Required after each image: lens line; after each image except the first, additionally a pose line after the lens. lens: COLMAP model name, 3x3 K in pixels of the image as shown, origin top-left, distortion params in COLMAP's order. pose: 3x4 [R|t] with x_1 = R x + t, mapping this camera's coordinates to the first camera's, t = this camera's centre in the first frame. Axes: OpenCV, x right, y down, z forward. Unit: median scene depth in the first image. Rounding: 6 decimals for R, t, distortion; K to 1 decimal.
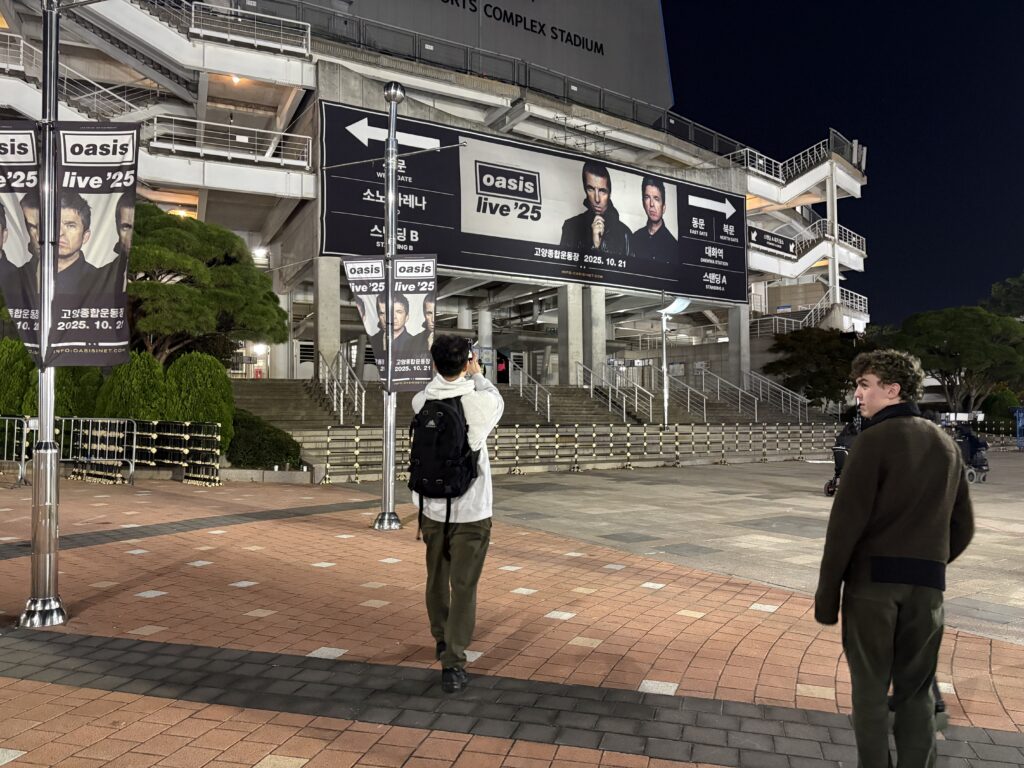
lens RADIAL K [[773.9, 0, 510.8], [0, 773.9, 385.5], [0, 0, 1]] dist [0.021612, -0.002001]
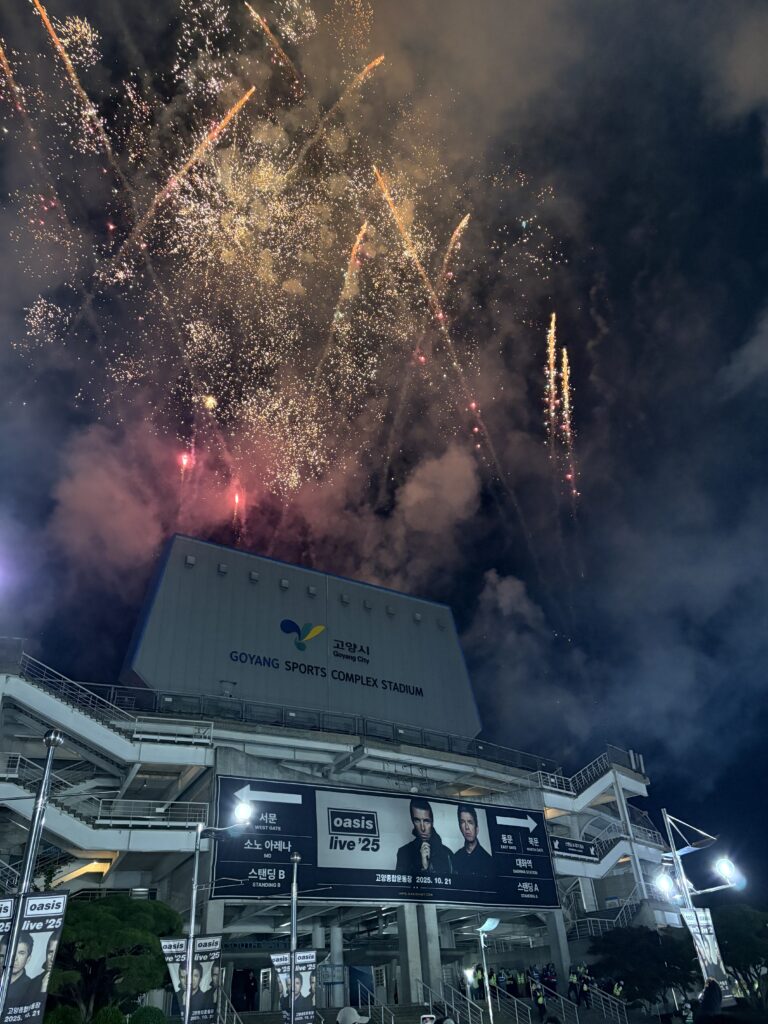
lens RADIAL K [[773.9, 0, 387.3], [0, 773.9, 510.8], [0, 0, 1]] dist [0.021612, -0.002001]
pose [[0.998165, -0.034219, 0.049956, 0.006144], [0.055282, 0.851631, -0.521218, -0.019821], [-0.024708, 0.523023, 0.851960, -0.348745]]
